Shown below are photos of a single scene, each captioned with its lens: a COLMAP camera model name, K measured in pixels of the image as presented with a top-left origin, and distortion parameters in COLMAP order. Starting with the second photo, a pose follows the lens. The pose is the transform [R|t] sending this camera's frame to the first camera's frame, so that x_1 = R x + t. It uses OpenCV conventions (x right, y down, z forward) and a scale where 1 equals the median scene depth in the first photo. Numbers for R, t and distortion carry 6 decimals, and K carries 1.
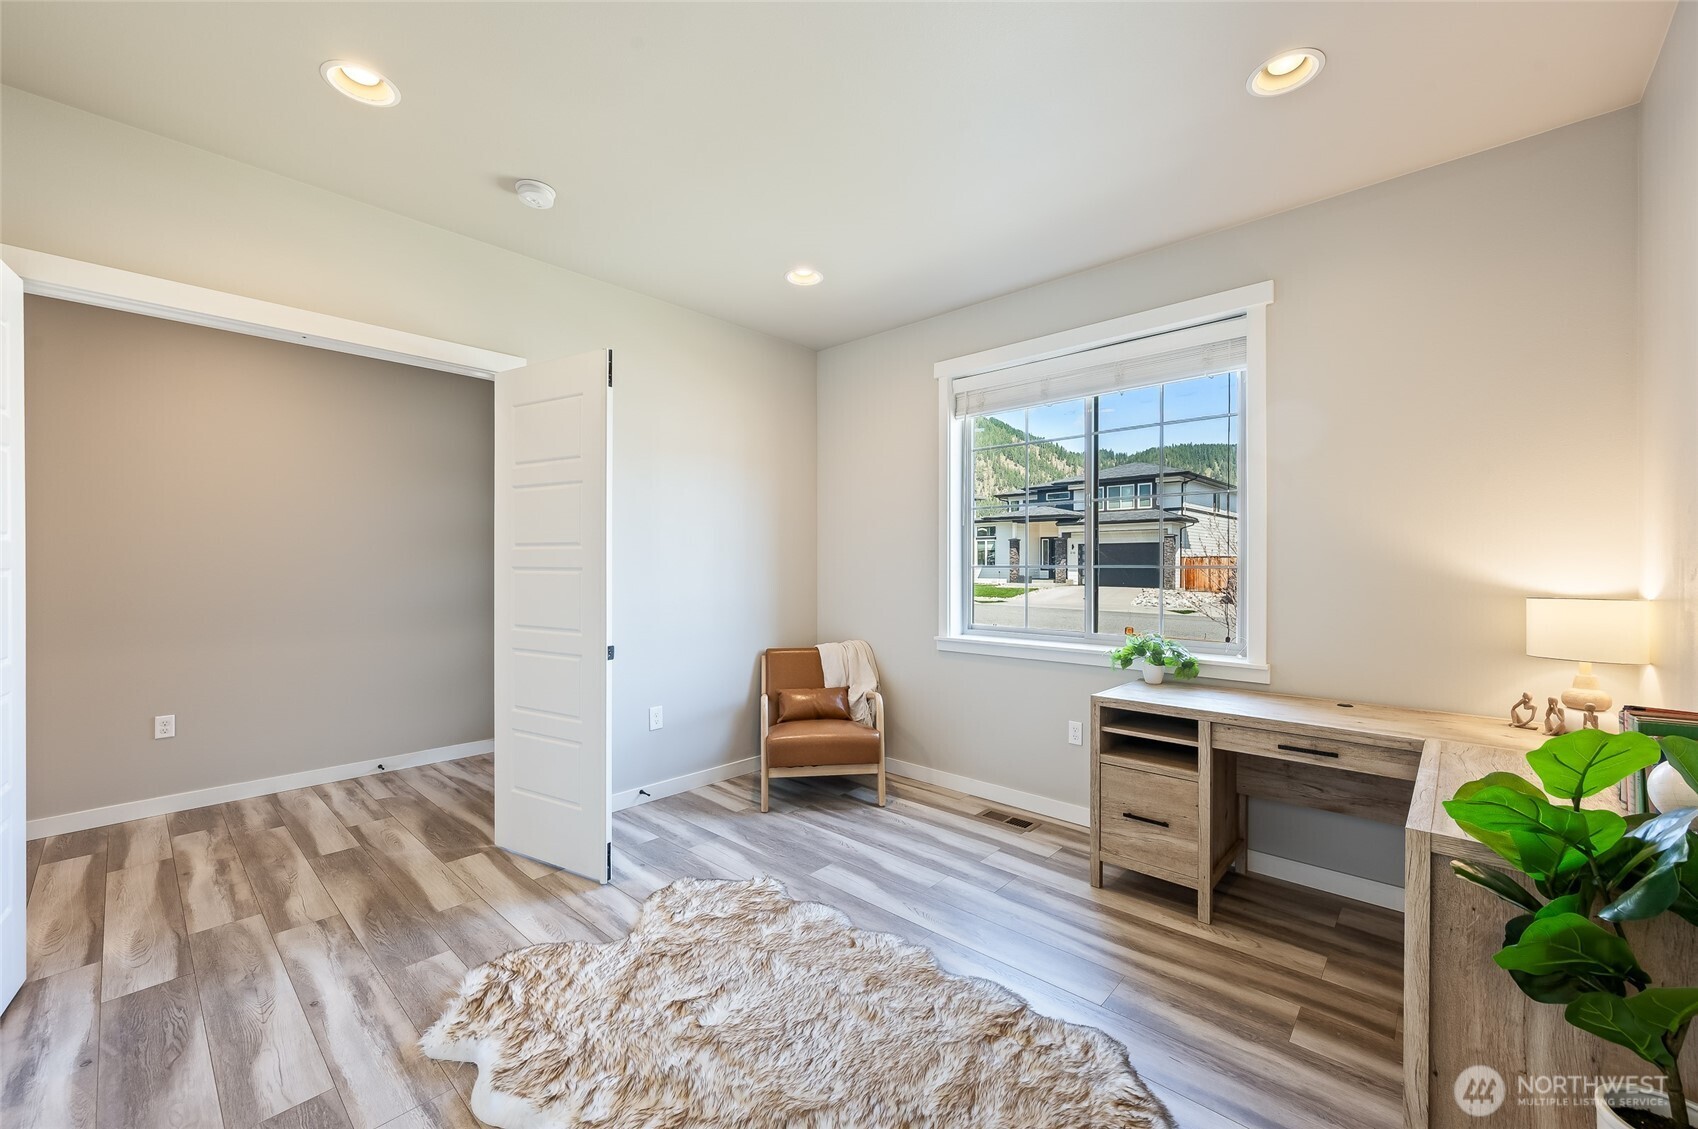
lens RADIAL K [[666.1, 0, 846.7], [0, 666.1, 568.7], [0, 0, 1]] dist [-0.000915, -0.000092]
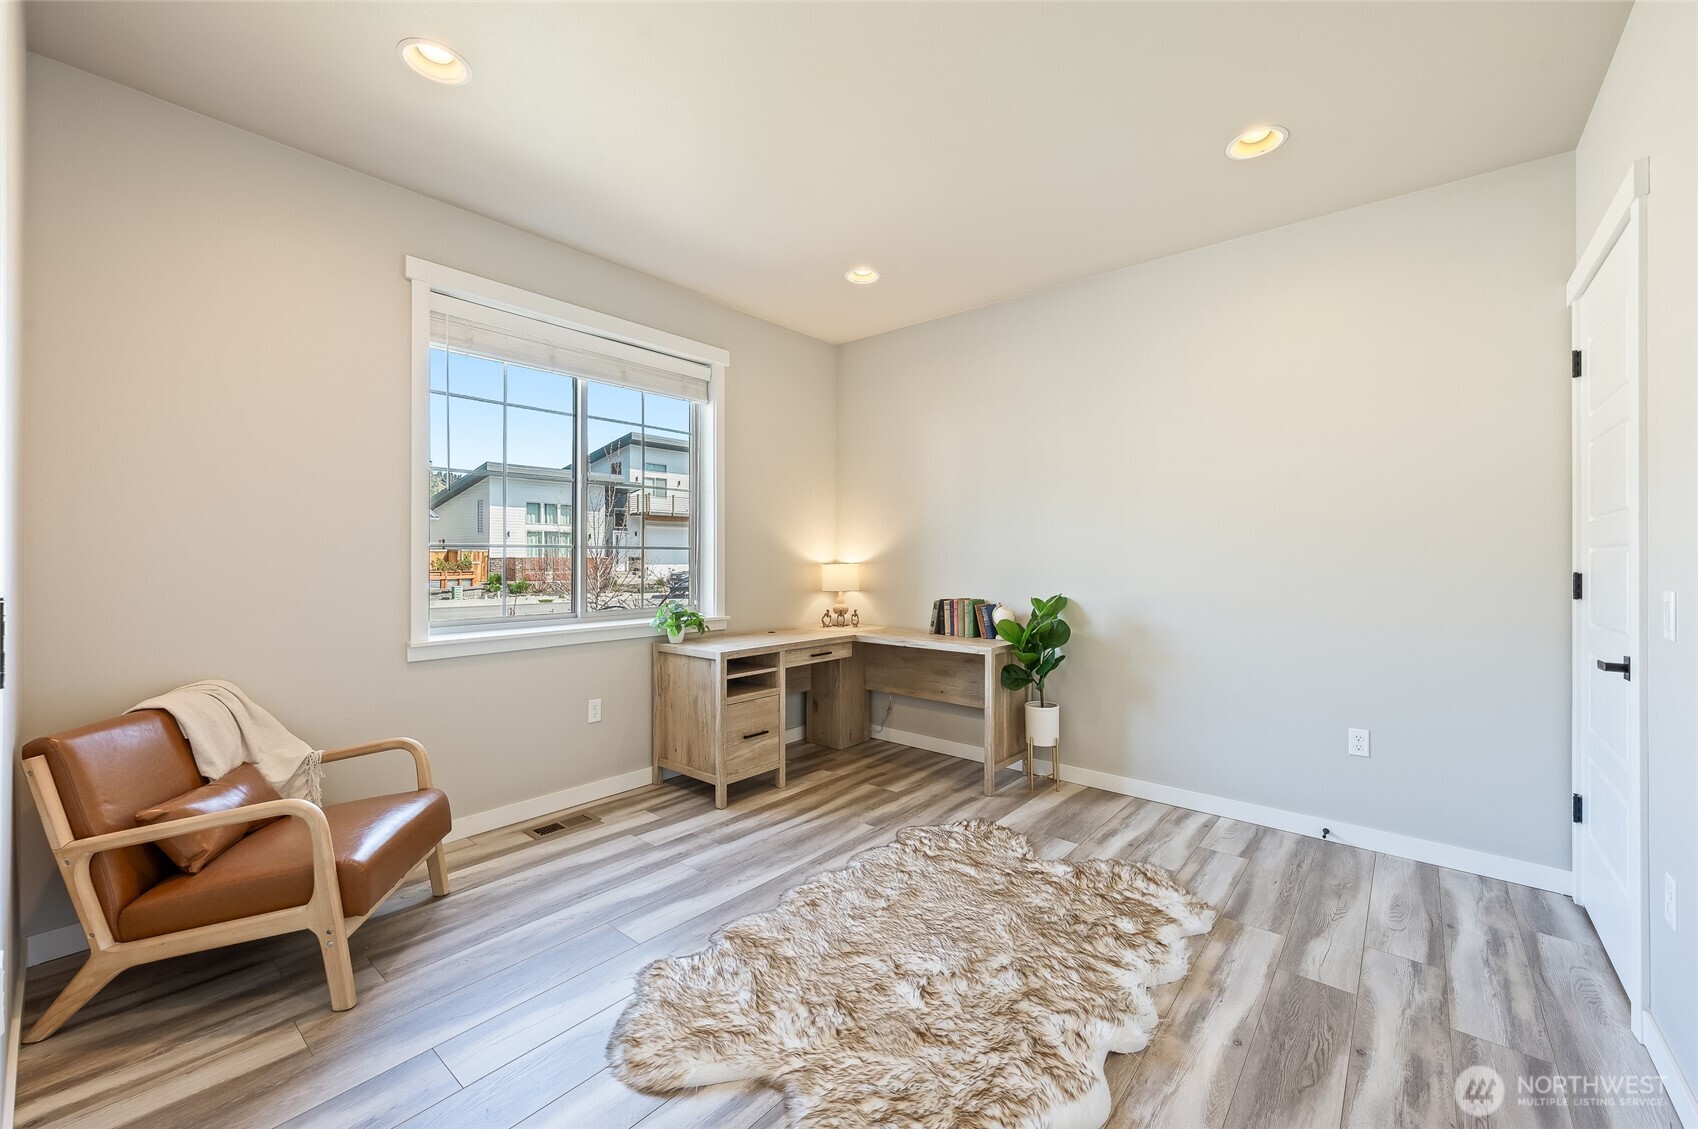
lens RADIAL K [[678.8, 0, 848.3], [0, 678.8, 560.4], [0, 0, 1]] dist [0.000381, -0.000002]
pose [[-0.040900, -0.008235, 0.999129, -0.917955], [0.001459, 0.999964, 0.008302, 0.013210], [-0.999162, 0.001798, -0.040886, 0.860670]]
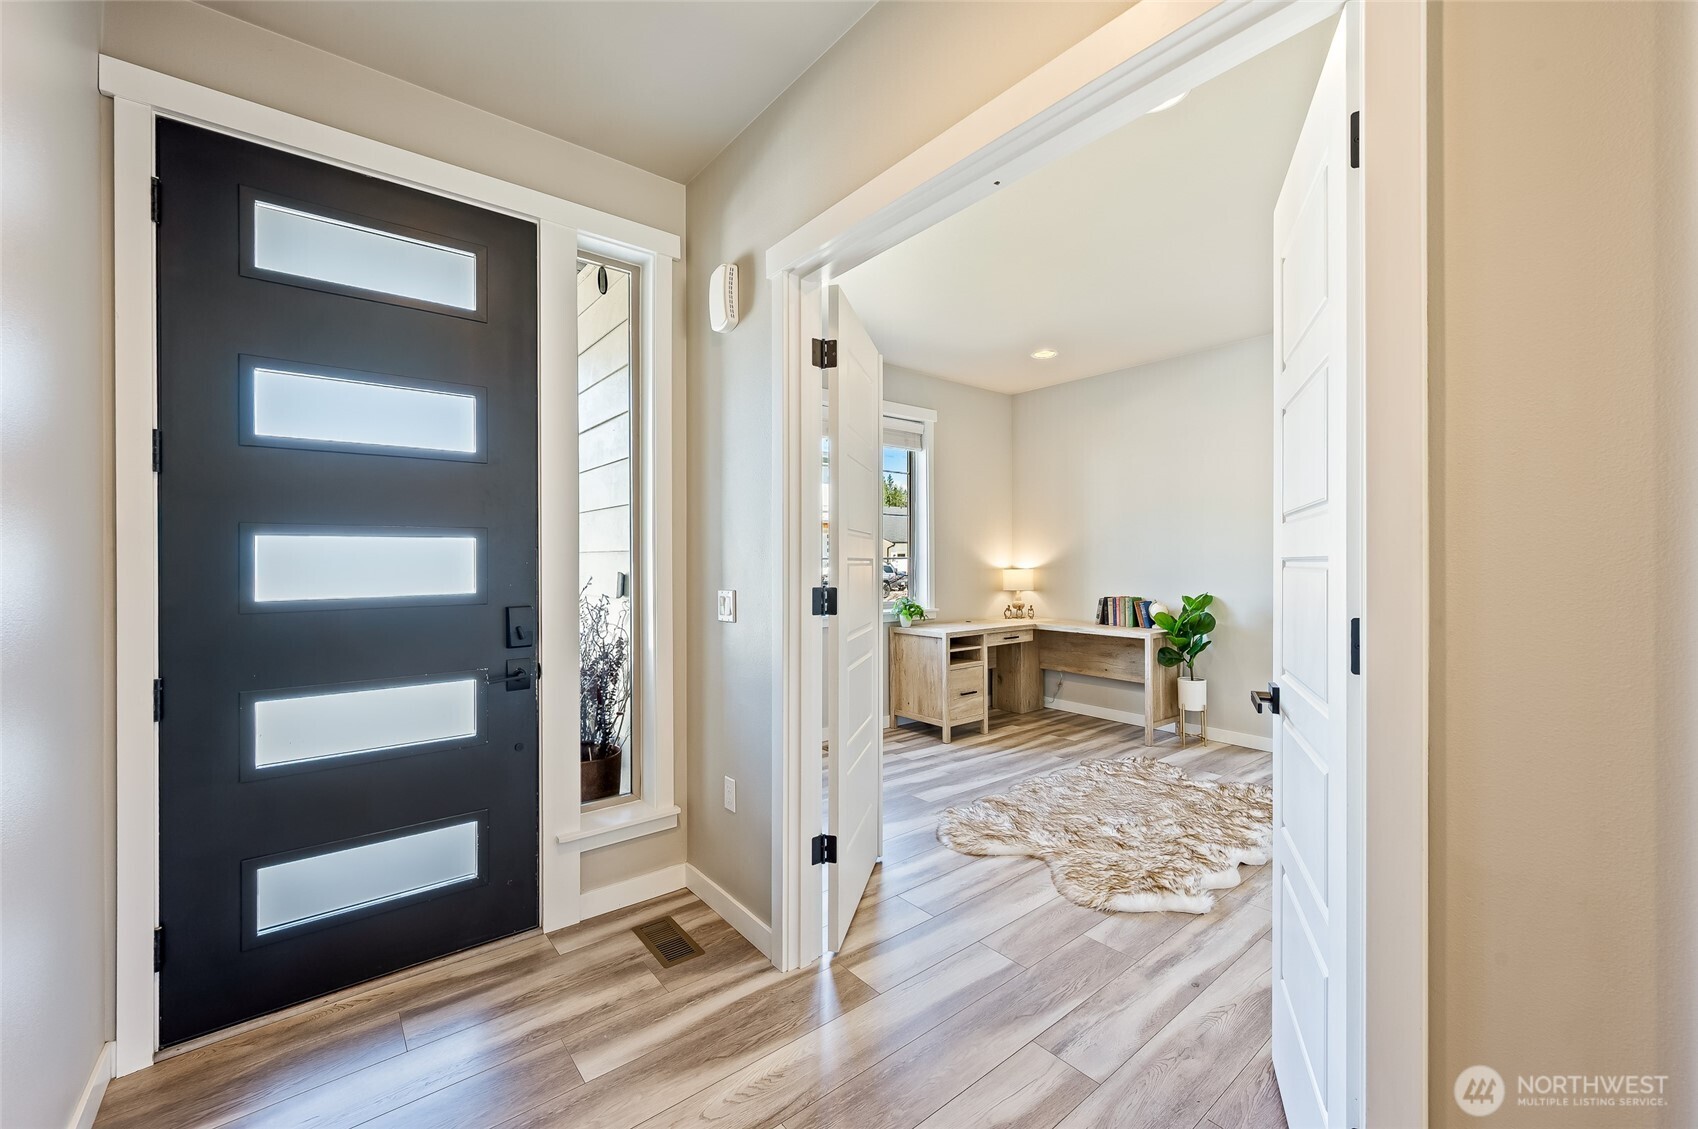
lens RADIAL K [[676.0, 0, 837.3], [0, 676.0, 558.9], [0, 0, 1]] dist [-0.000637, -0.000074]
pose [[0.155753, -0.002641, 0.987792, -1.464573], [0.006947, 0.999975, 0.001579, -0.004998], [-0.987772, 0.006616, 0.155768, 1.056283]]
